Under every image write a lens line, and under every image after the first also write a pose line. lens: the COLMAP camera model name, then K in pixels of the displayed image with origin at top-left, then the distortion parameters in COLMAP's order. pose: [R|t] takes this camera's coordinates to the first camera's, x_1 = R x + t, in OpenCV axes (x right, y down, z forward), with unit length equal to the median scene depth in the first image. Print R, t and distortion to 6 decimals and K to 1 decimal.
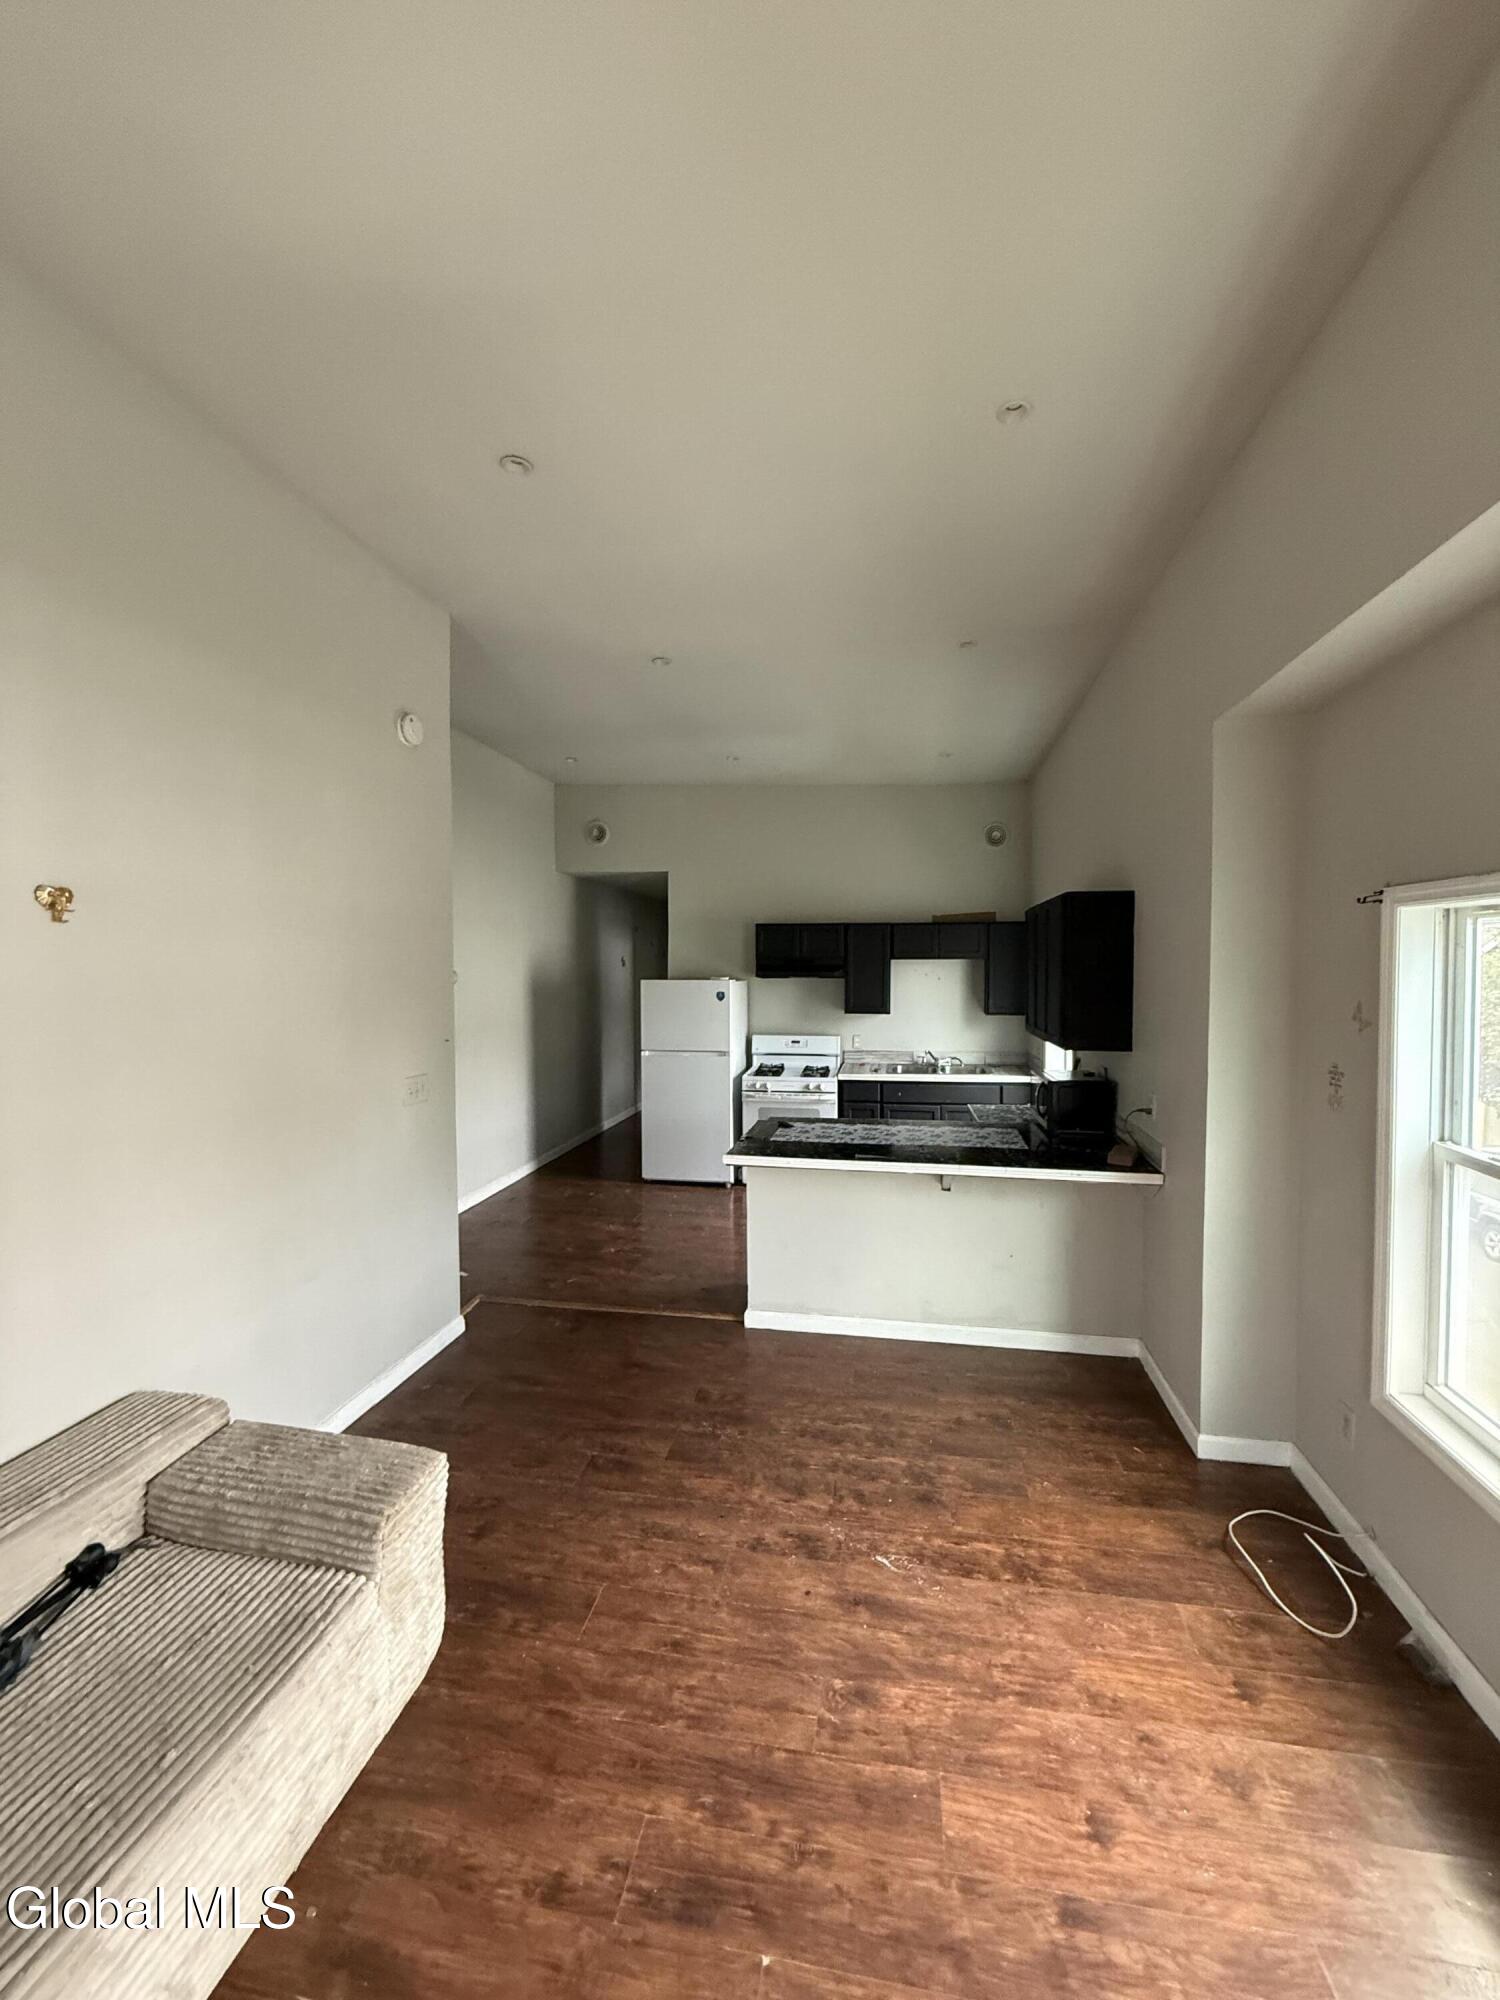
lens RADIAL K [[795.8, 0, 754.0], [0, 795.8, 997.8], [0, 0, 1]] dist [-0.003586, 0.001376]
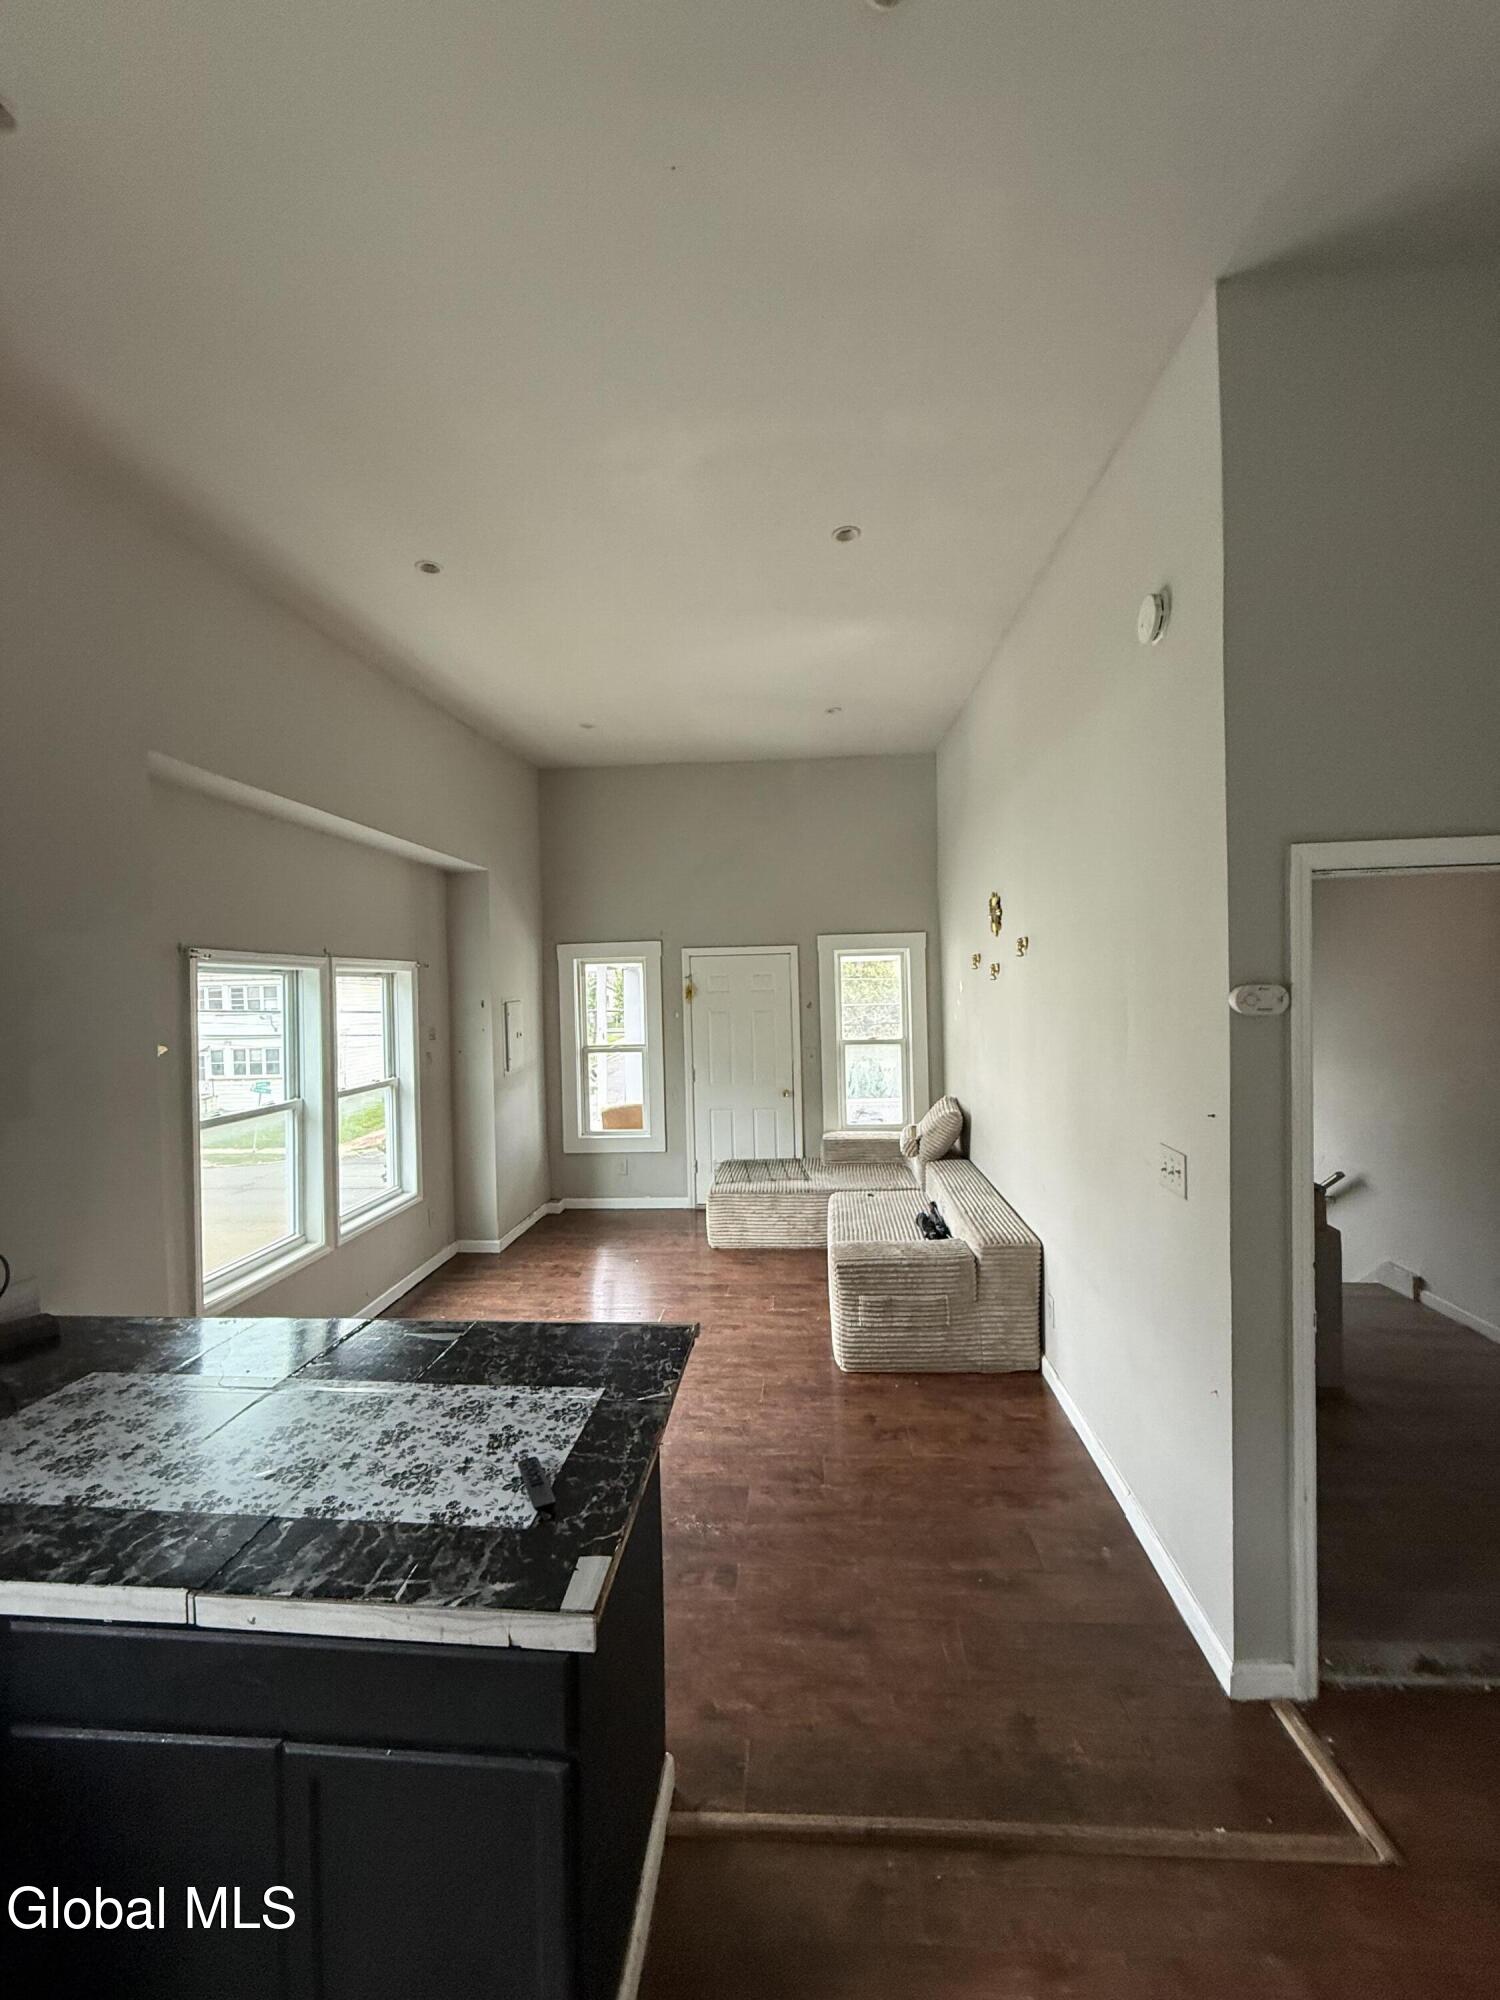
lens RADIAL K [[795.8, 0, 748.9], [0, 795.8, 999.8], [0, 0, 1]] dist [-0.003586, 0.001376]
pose [[-0.995088, 0.021753, -0.096574, -0.031844], [0.017883, 0.999009, 0.040757, -0.068255], [0.097365, 0.038830, -0.994491, 2.100532]]
